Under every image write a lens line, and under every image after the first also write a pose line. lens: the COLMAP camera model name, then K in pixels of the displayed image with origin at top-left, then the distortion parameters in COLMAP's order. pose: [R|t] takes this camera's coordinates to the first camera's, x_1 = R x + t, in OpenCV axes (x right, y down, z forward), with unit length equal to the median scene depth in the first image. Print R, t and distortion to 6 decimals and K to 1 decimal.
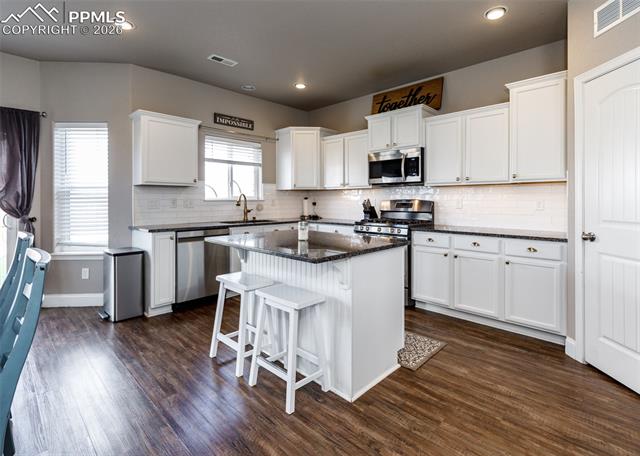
lens RADIAL K [[317.6, 0, 330.9], [0, 317.6, 200.2], [0, 0, 1]] dist [0.006333, 0.000297]
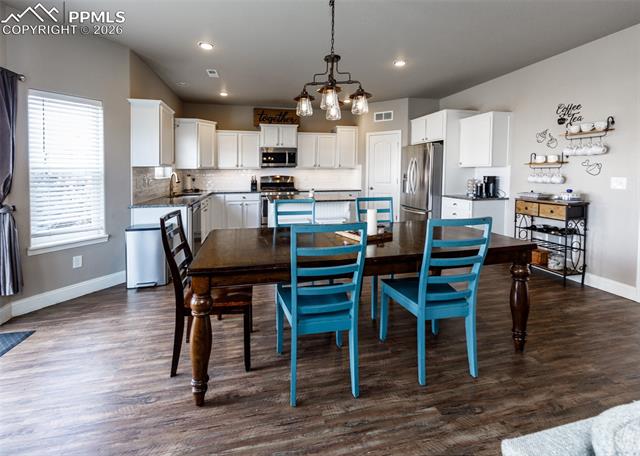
lens RADIAL K [[278.4, 0, 319.7], [0, 278.4, 191.1], [0, 0, 1]] dist [0.006811, -0.001496]
pose [[0.548510, -0.061360, 0.833890, -0.981181], [0.004614, 0.997511, 0.070364, -0.026496], [-0.836131, -0.034748, 0.547428, -0.022103]]
